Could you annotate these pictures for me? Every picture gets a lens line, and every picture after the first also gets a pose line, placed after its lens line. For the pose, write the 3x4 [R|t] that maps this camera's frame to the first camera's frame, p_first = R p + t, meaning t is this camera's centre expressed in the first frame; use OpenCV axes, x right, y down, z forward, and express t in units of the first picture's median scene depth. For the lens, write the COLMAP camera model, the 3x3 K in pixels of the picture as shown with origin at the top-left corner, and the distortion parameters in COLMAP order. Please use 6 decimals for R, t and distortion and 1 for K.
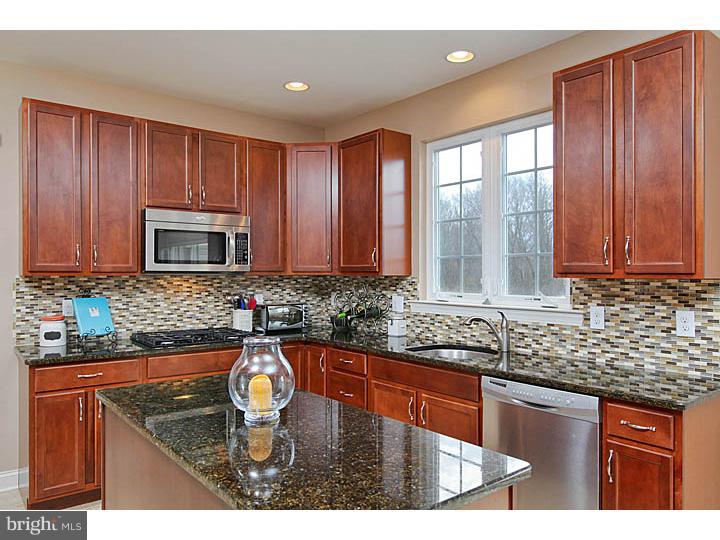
lens RADIAL K [[529.0, 0, 359.9], [0, 529.0, 277.2], [0, 0, 1]] dist [-0.005268, -0.001891]
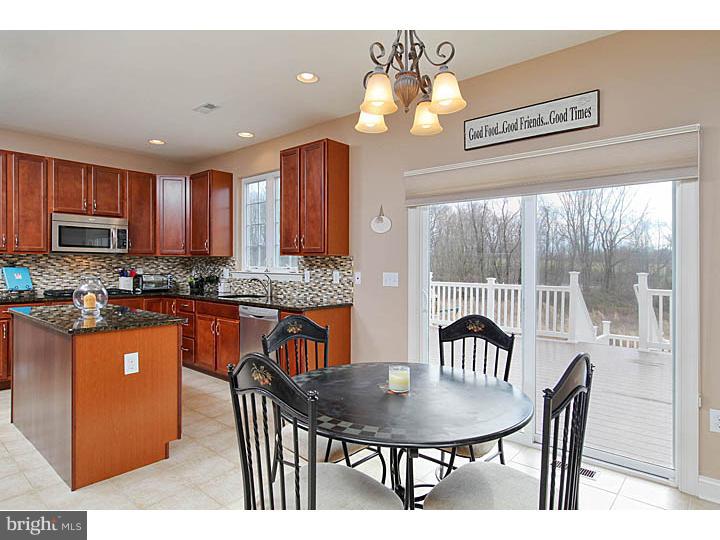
lens RADIAL K [[431.8, 0, 376.1], [0, 431.8, 269.4], [0, 0, 1]] dist [0.003934, 0.001765]
pose [[0.981867, 0.004557, 0.189517, 0.298921], [-0.004876, 0.999987, 0.001220, 0.035427], [-0.189509, -0.002122, 0.981877, -0.466108]]
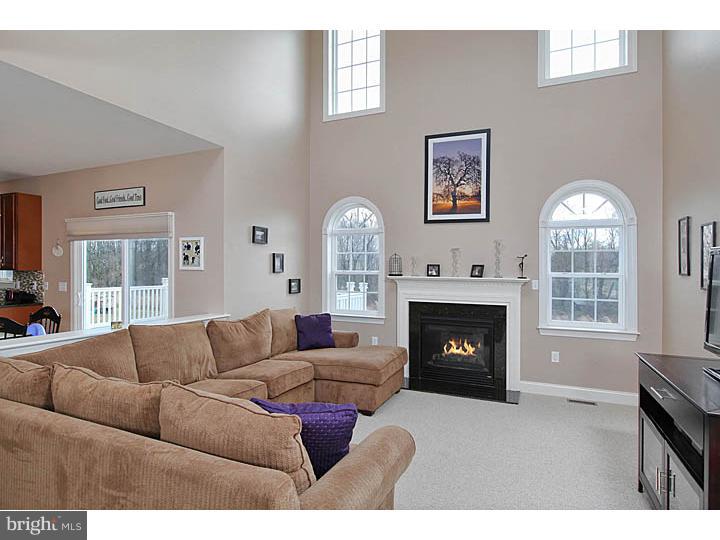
lens RADIAL K [[392.4, 0, 360.0], [0, 392.4, 270.0], [0, 0, 1]] dist [-0.001549, -0.000146]
pose [[0.891084, 0.000384, 0.453839, 0.840691], [-0.000253, 1.000000, -0.000351, -0.000251], [-0.453839, 0.000198, 0.891084, -1.239993]]
